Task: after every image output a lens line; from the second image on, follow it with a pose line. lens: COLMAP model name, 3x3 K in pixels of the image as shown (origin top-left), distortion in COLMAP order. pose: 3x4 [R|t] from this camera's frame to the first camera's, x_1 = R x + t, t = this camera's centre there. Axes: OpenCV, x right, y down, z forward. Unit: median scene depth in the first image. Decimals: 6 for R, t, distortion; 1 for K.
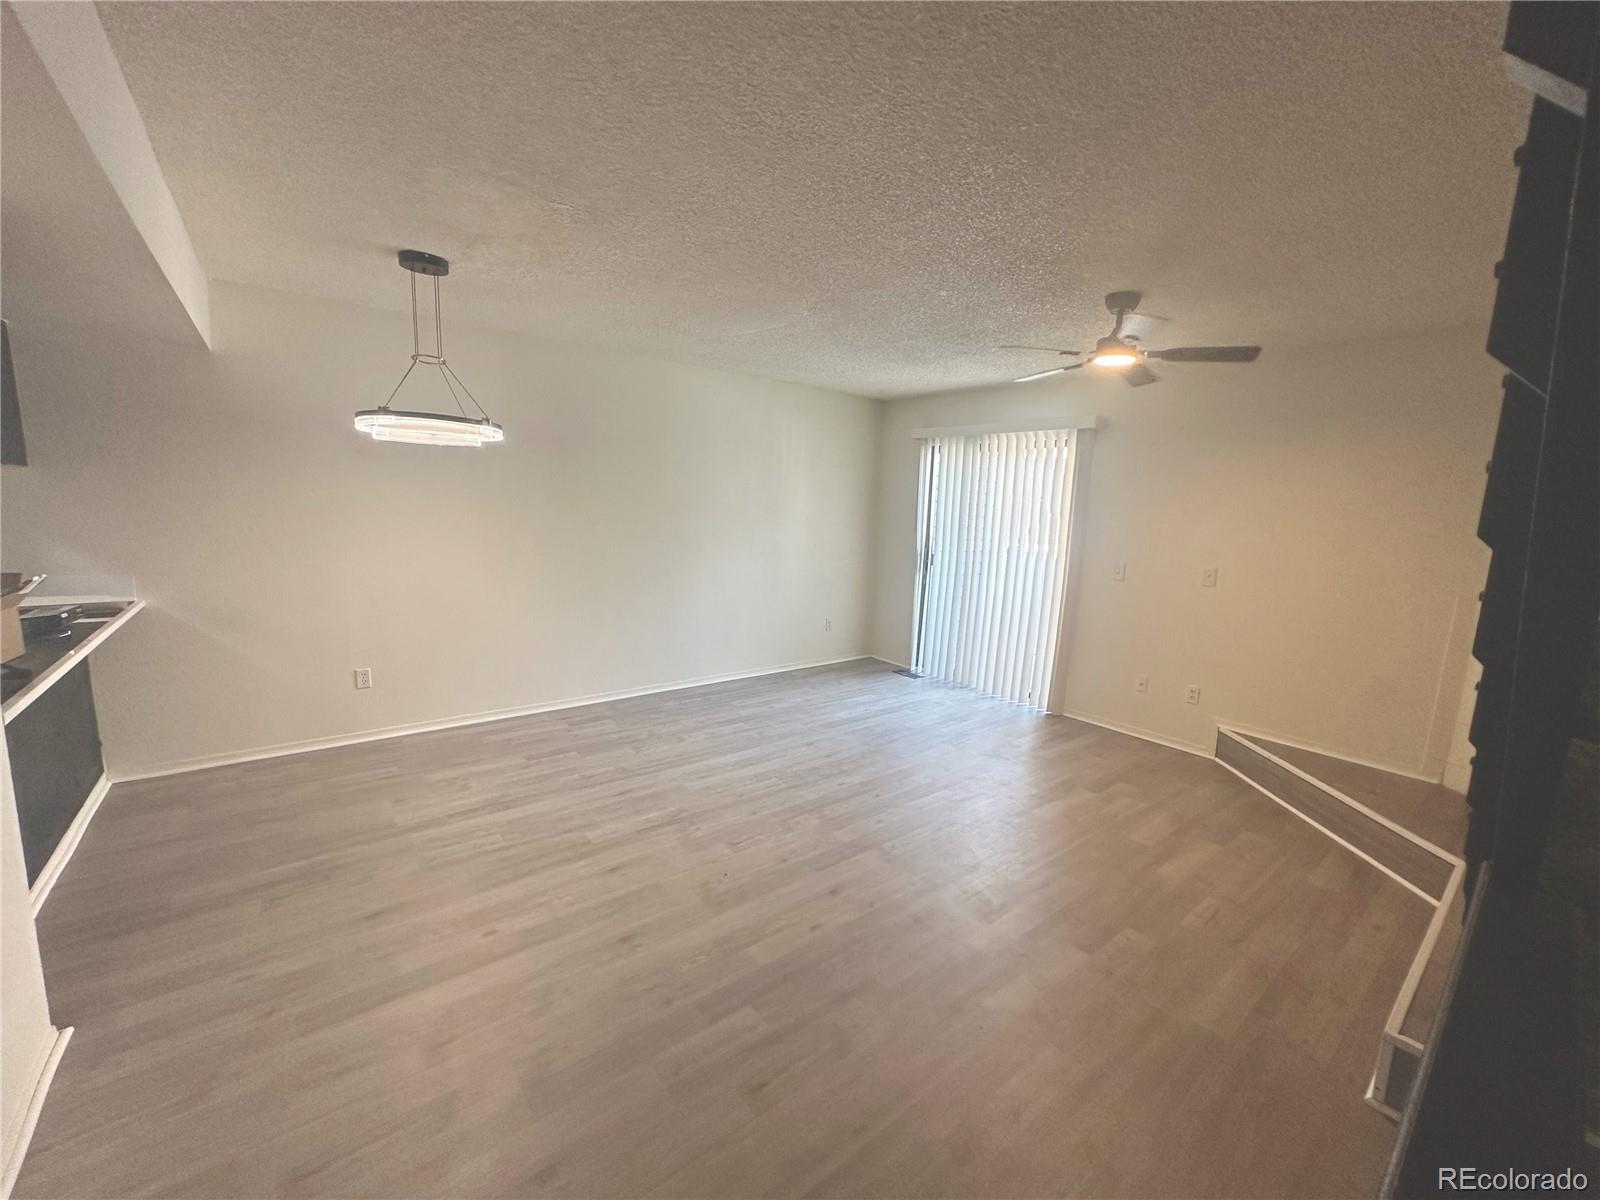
lens RADIAL K [[636.0, 0, 796.9], [0, 636.0, 596.4], [0, 0, 1]] dist [-0.005236, 0.001509]
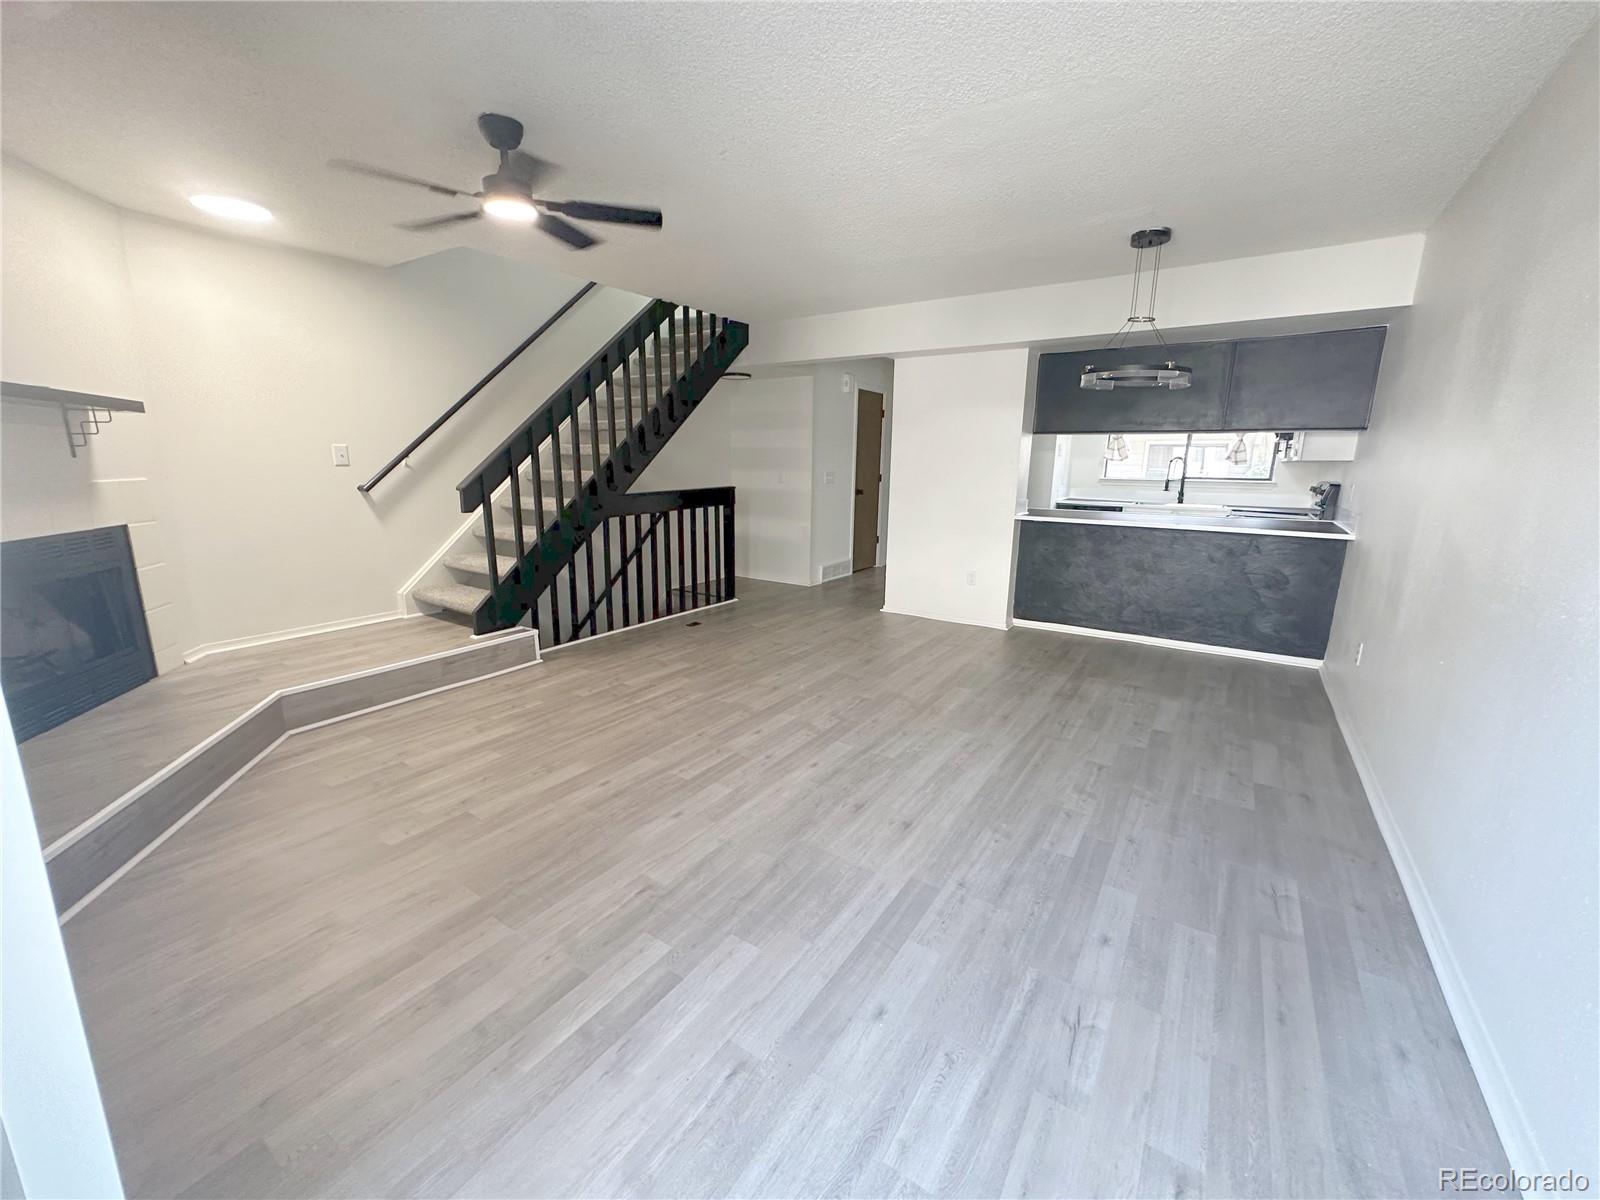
lens RADIAL K [[636.0, 0, 798.4], [0, 636.0, 601.0], [0, 0, 1]] dist [-0.005236, 0.001509]
pose [[-0.951313, 0.019028, -0.307640, 0.348562], [-0.091177, 0.936053, 0.339840, -0.181202], [0.294434, 0.351344, -0.888744, 1.703082]]
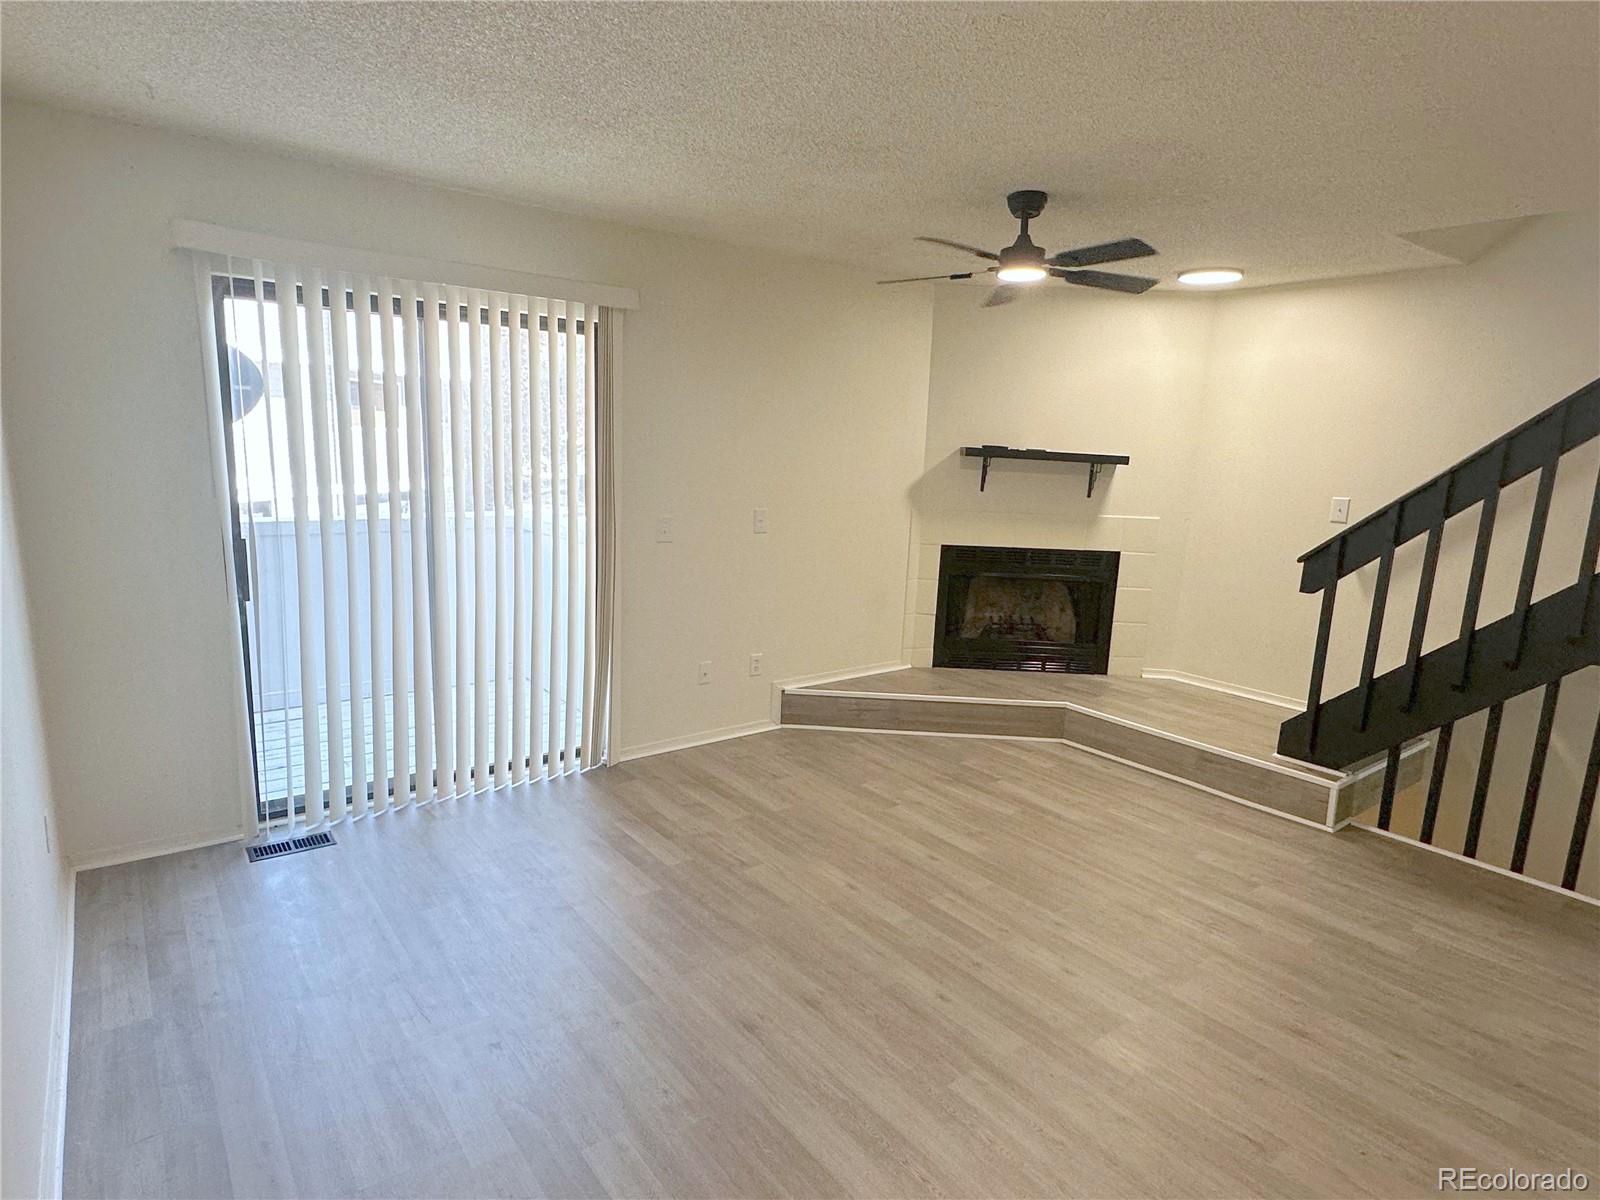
lens RADIAL K [[897.3, 0, 800.9], [0, 897.3, 602.2], [0, 0, 1]] dist [-0.007292, -0.002214]
pose [[0.009043, -0.217852, 0.975940, -0.610191], [0.107387, 0.970547, 0.215653, -0.207426], [-0.994176, 0.102853, 0.032171, 1.100439]]
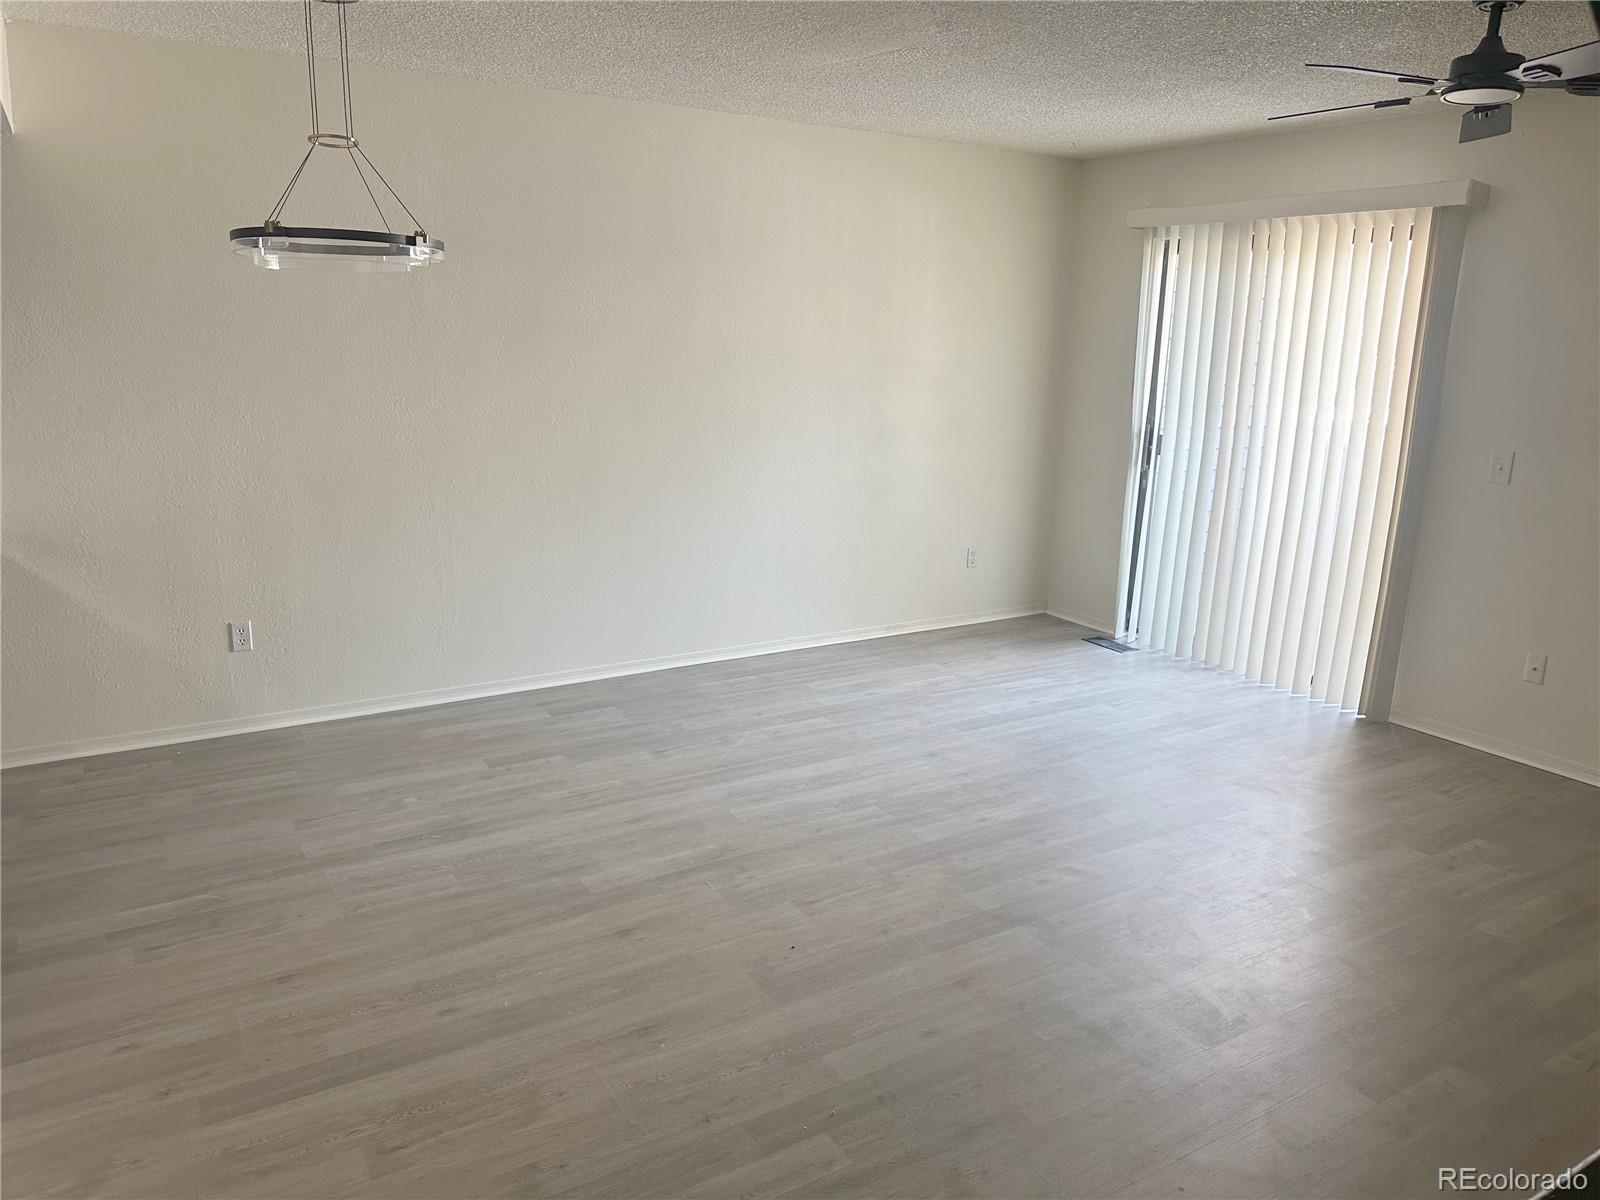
lens RADIAL K [[1115.4, 0, 794.7], [0, 1115.4, 592.3], [0, 0, 1]] dist [0.030717, -0.017647]
pose [[0.993047, 0.012614, -0.117041, 0.014259], [-0.003205, 0.996771, 0.080238, -0.010421], [0.117675, -0.079305, 0.989880, -0.075664]]
